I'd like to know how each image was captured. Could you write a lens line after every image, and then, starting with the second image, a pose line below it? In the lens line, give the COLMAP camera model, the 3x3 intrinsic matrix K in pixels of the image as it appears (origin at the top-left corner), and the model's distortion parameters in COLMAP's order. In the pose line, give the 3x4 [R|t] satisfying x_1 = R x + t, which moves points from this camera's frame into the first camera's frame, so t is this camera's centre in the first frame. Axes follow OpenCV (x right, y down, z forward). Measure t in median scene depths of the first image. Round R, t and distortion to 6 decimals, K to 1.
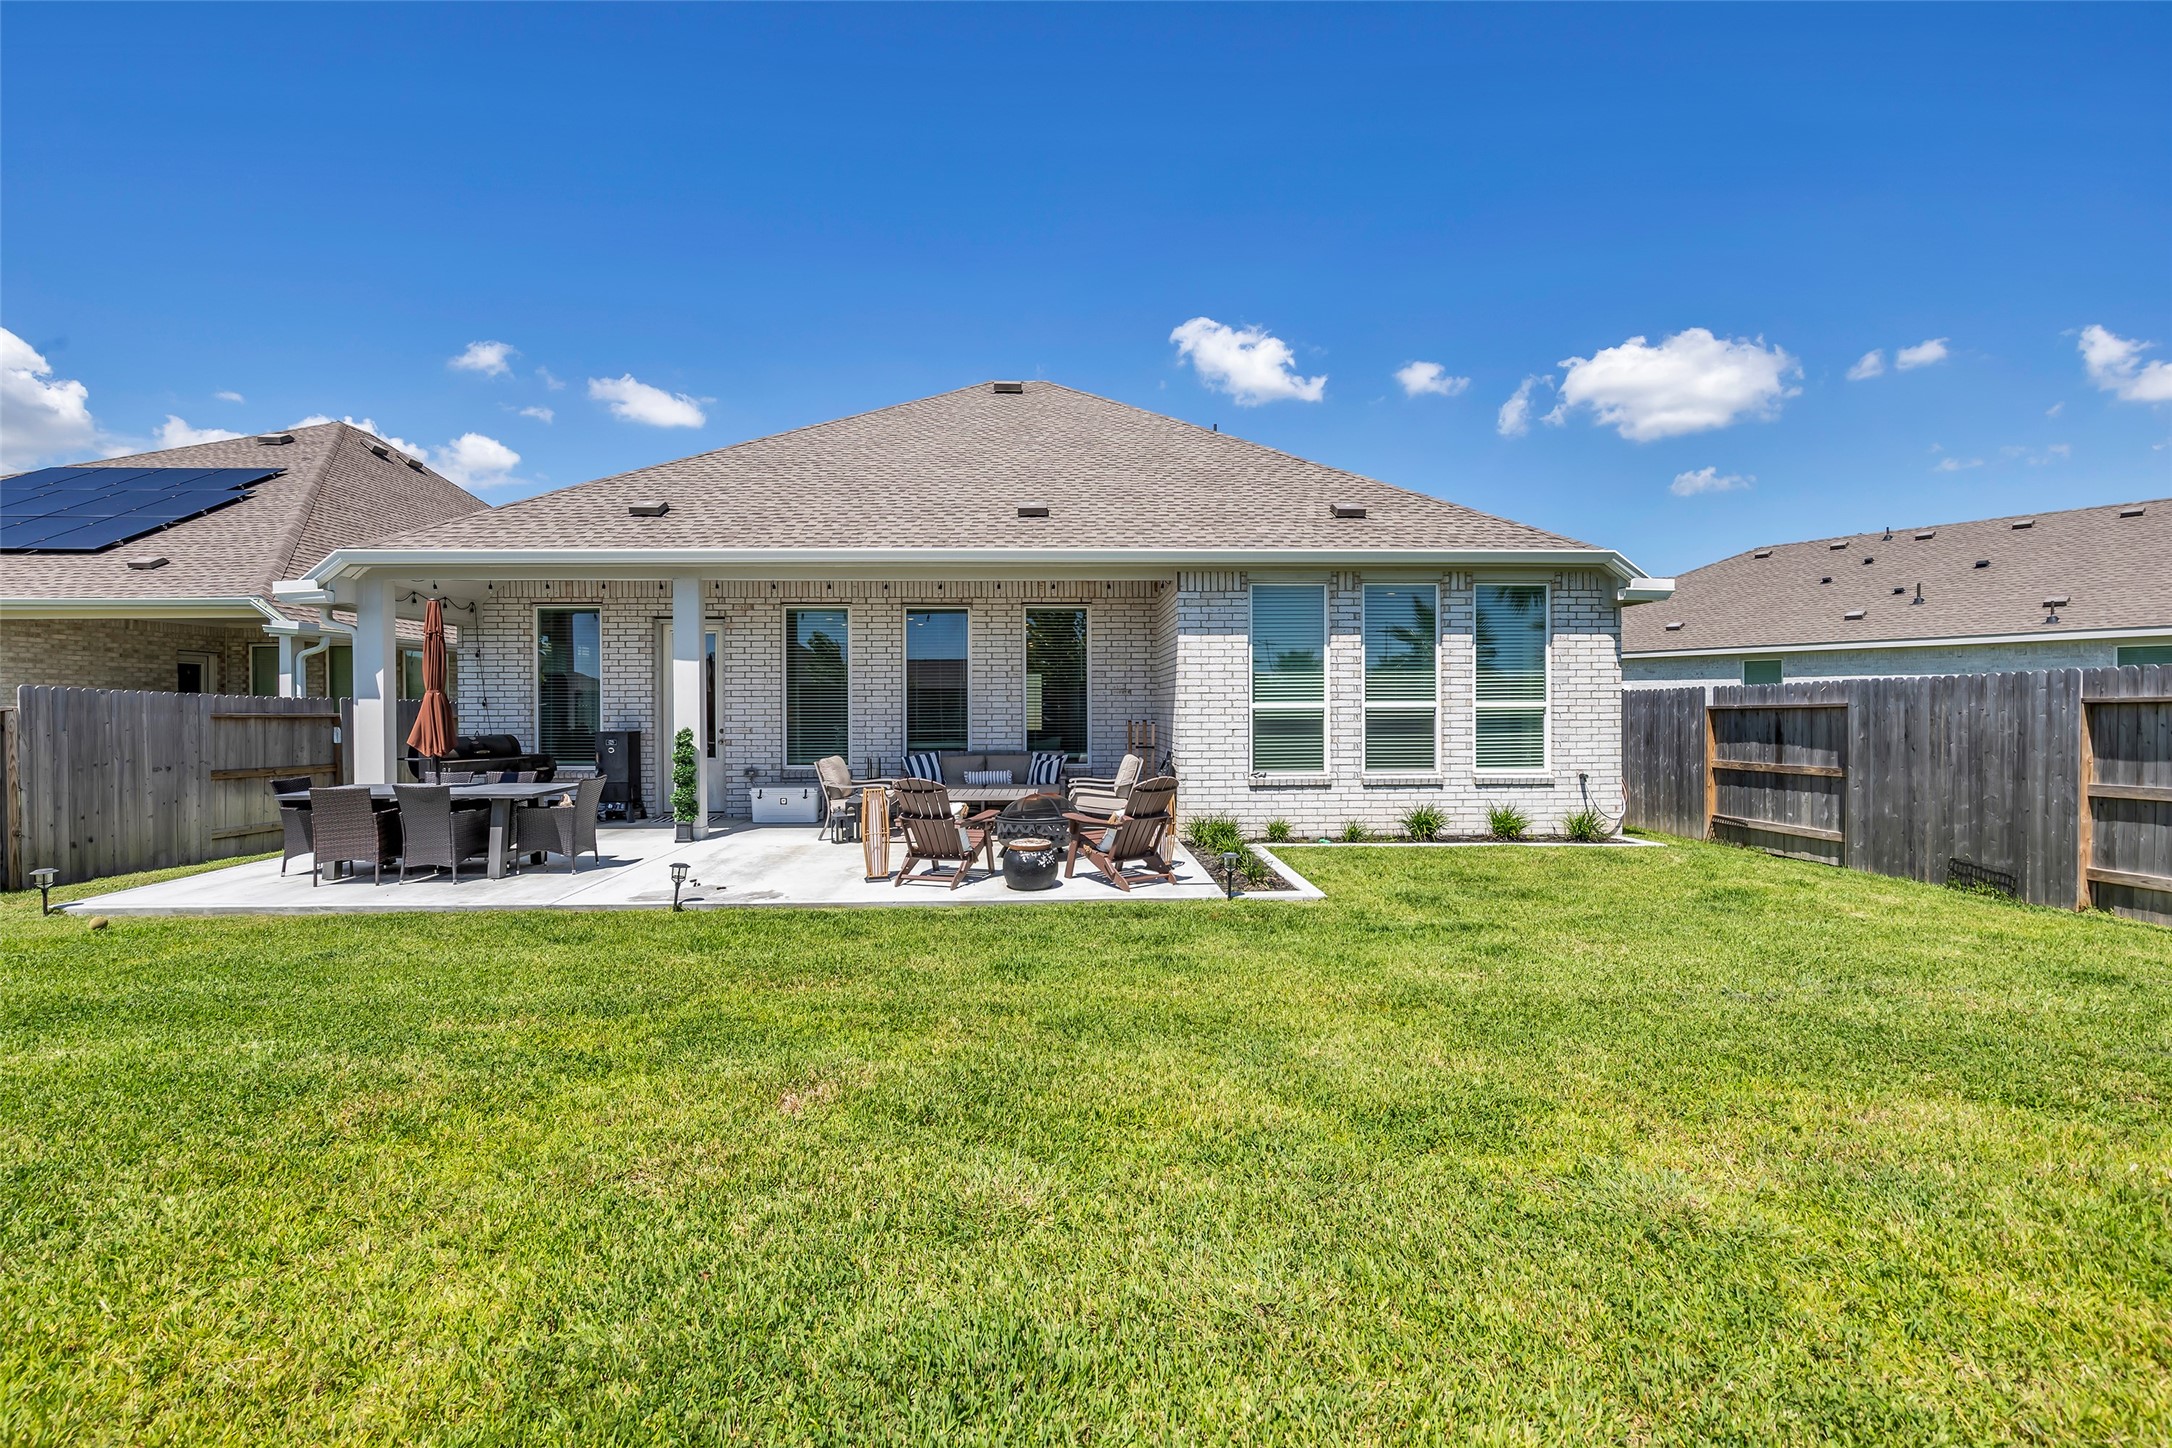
lens RADIAL K [[997.4, 0, 1082.6], [0, 997.4, 713.0], [0, 0, 1]] dist [-0.013170, 0.002695]
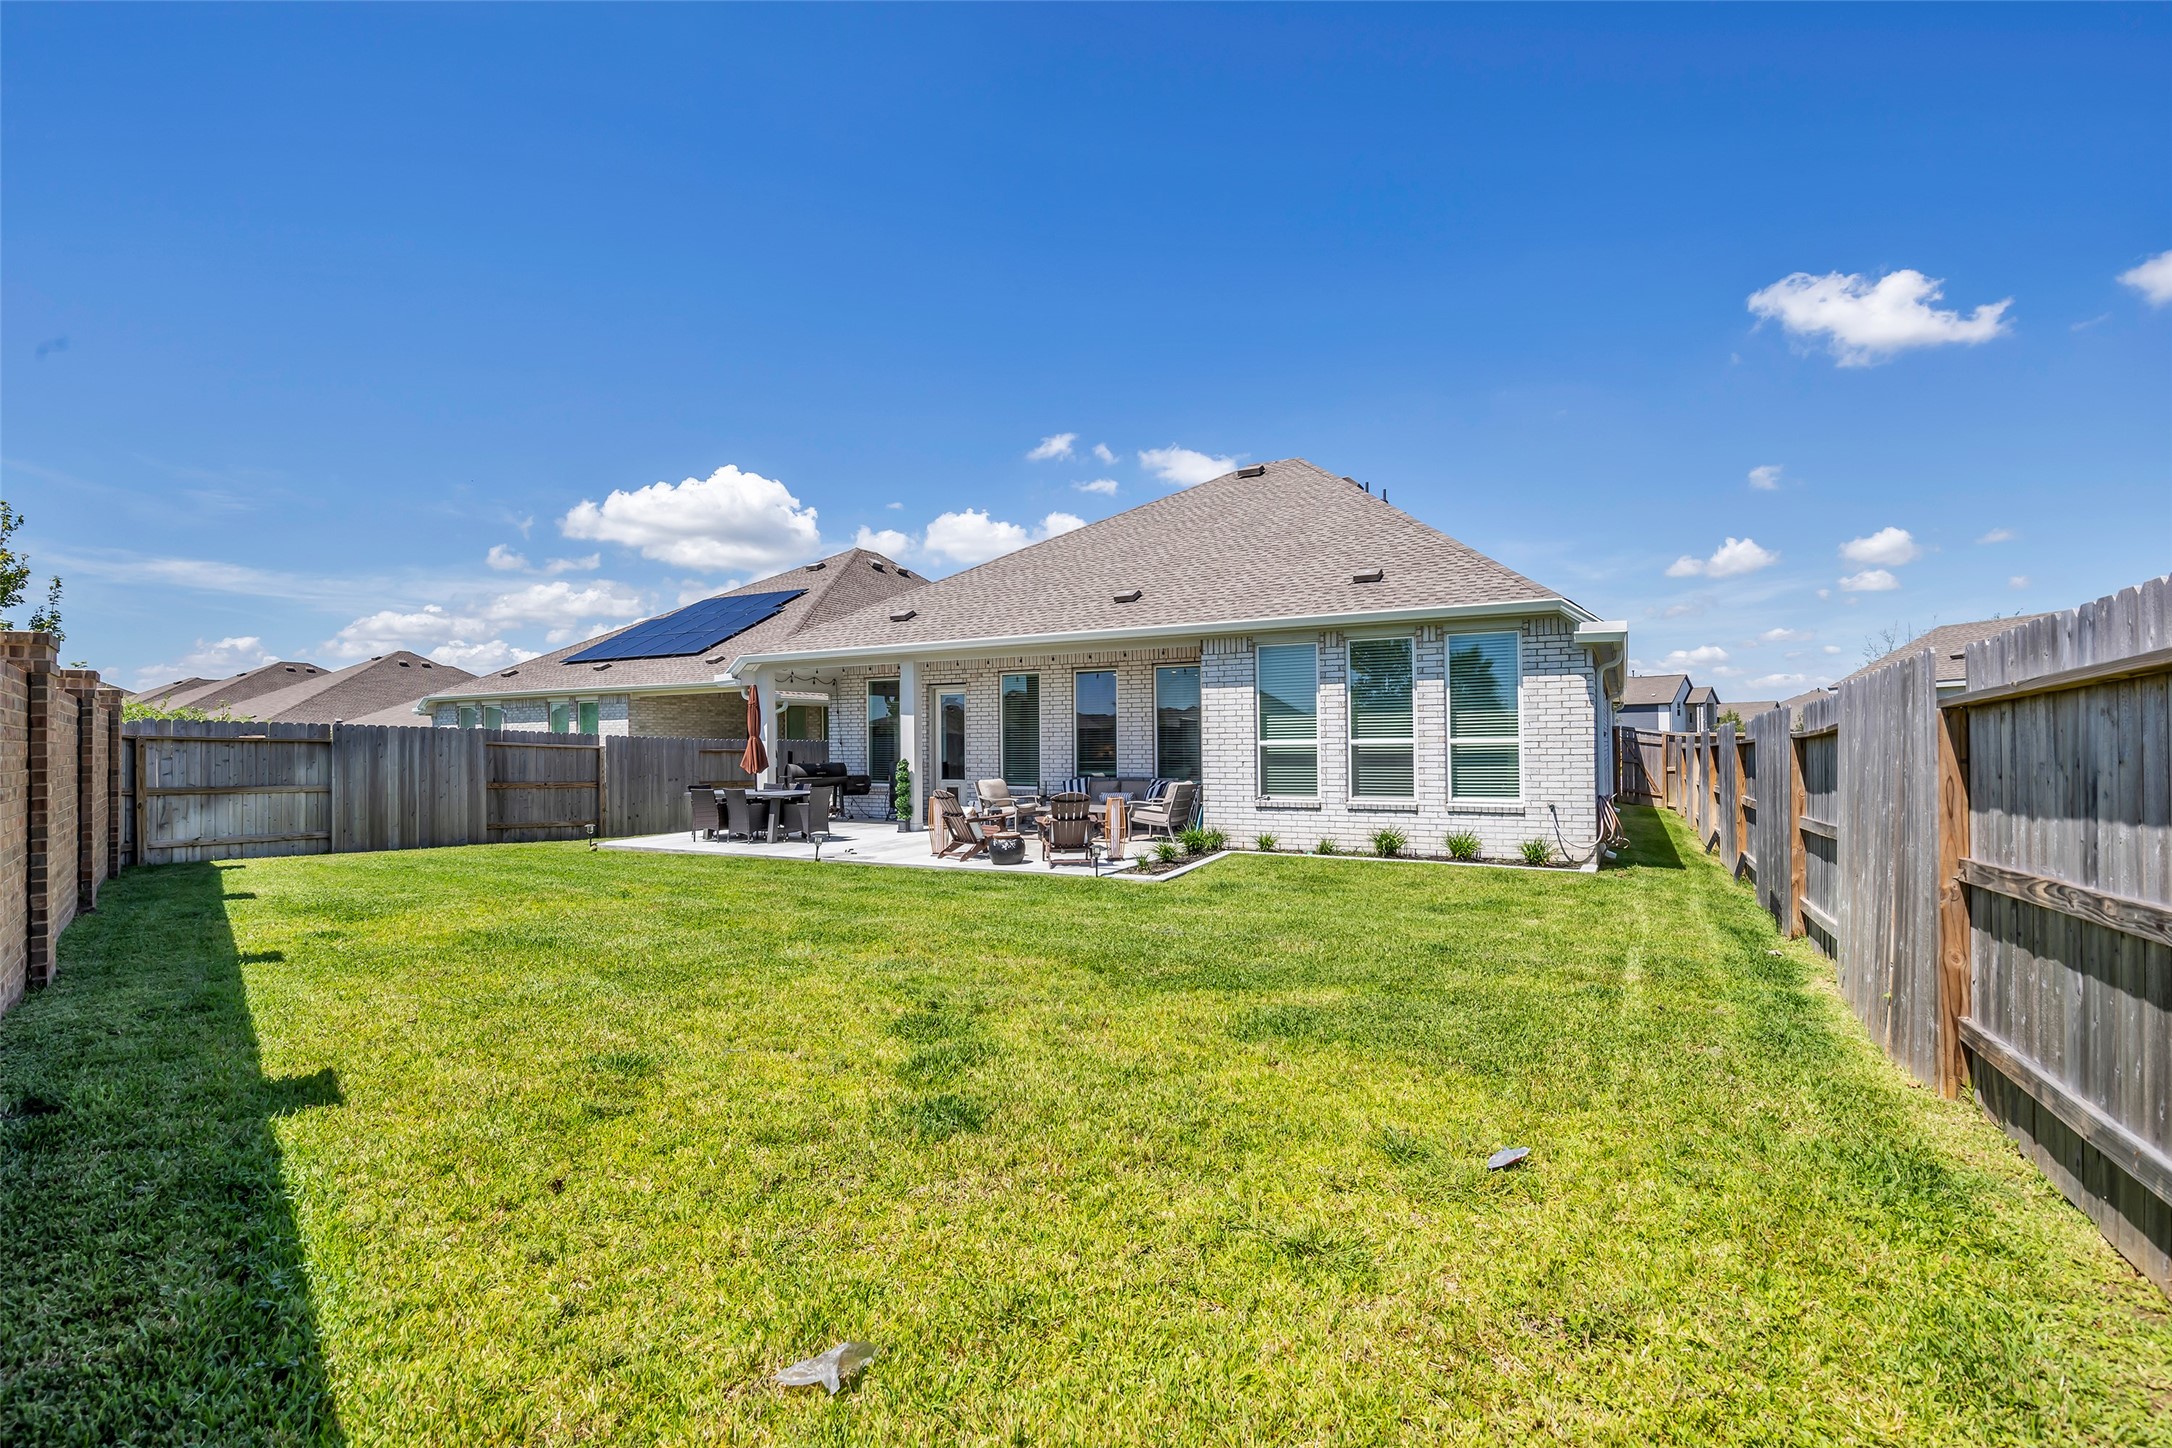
lens RADIAL K [[997.4, 0, 1080.3], [0, 997.4, 734.4], [0, 0, 1]] dist [-0.013170, 0.002695]
pose [[0.860902, -0.008444, -0.508701, 0.617324], [0.002337, 0.999917, -0.012642, -0.002881], [0.508766, 0.009695, 0.860850, -0.192918]]
